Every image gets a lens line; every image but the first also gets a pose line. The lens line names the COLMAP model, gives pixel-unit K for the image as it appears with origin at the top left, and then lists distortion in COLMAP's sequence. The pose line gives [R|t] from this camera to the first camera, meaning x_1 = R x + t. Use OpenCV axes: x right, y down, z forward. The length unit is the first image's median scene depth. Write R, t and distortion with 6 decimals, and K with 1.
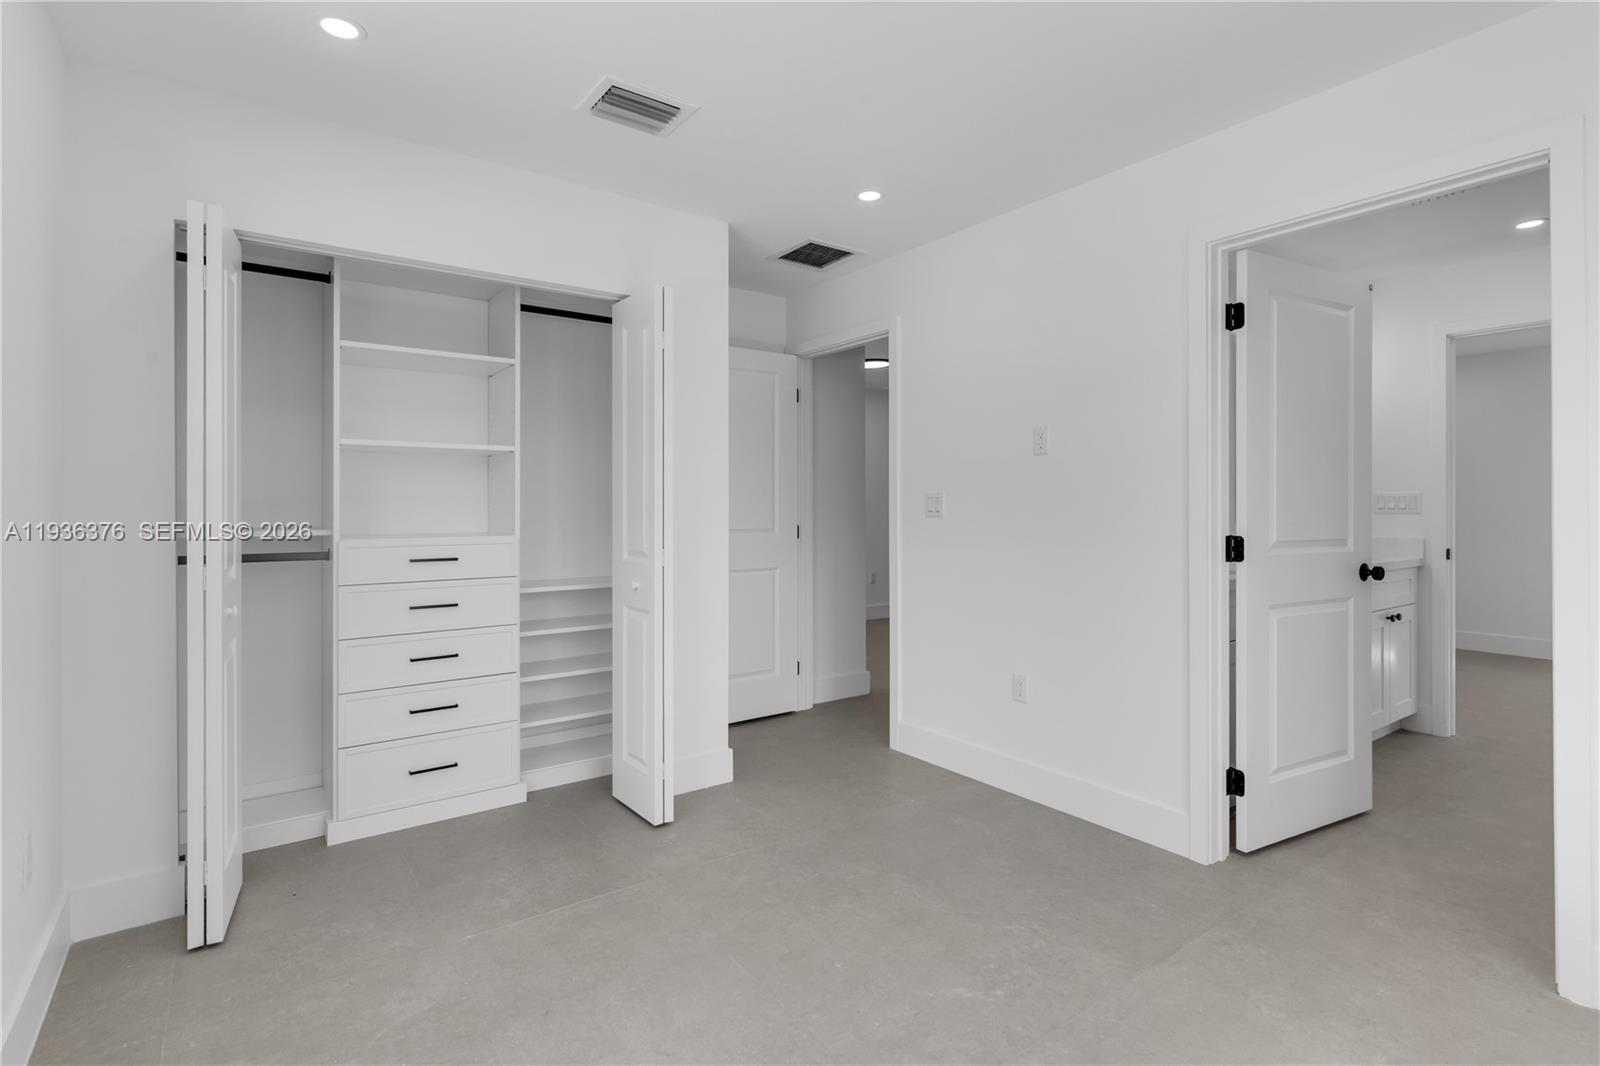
lens RADIAL K [[782.5, 0, 797.7], [0, 782.5, 518.6], [0, 0, 1]] dist [0.001096, 0.000650]
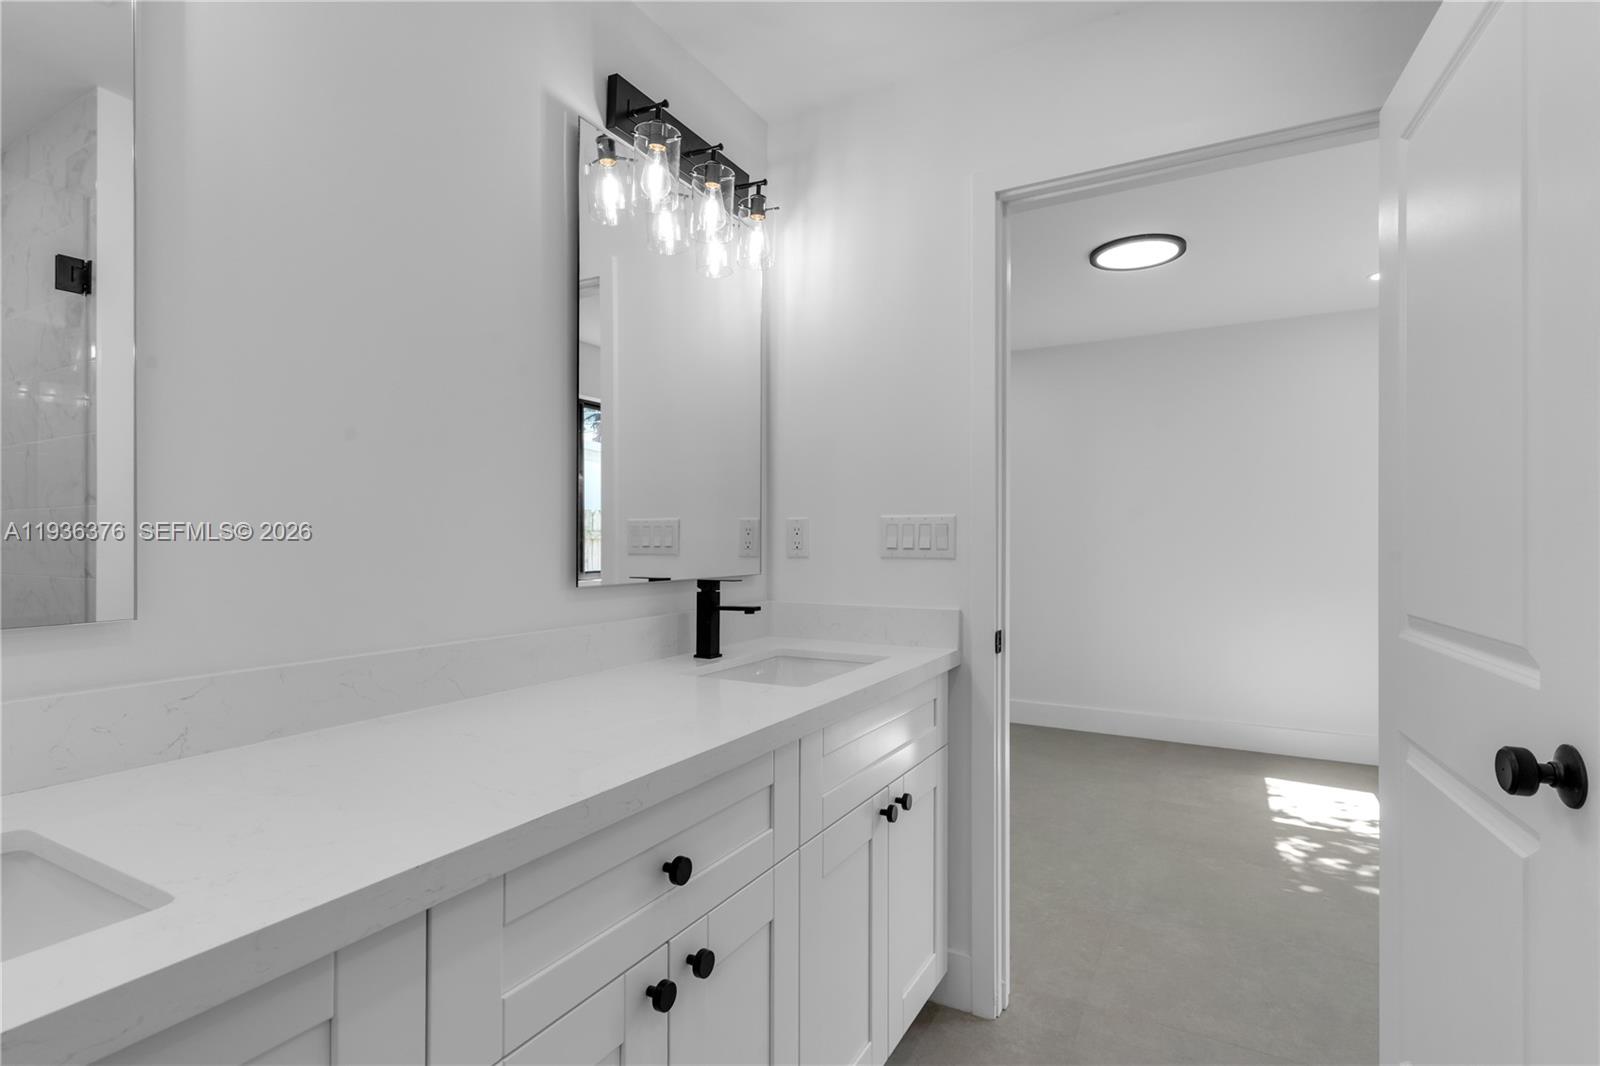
lens RADIAL K [[782.5, 0, 800.3], [0, 782.5, 540.0], [0, 0, 1]] dist [0.001096, 0.000650]
pose [[0.906186, 0.010809, 0.422742, 0.148343], [-0.005741, 0.999896, -0.013261, -0.003423], [-0.422841, 0.009590, 0.906153, 0.176802]]
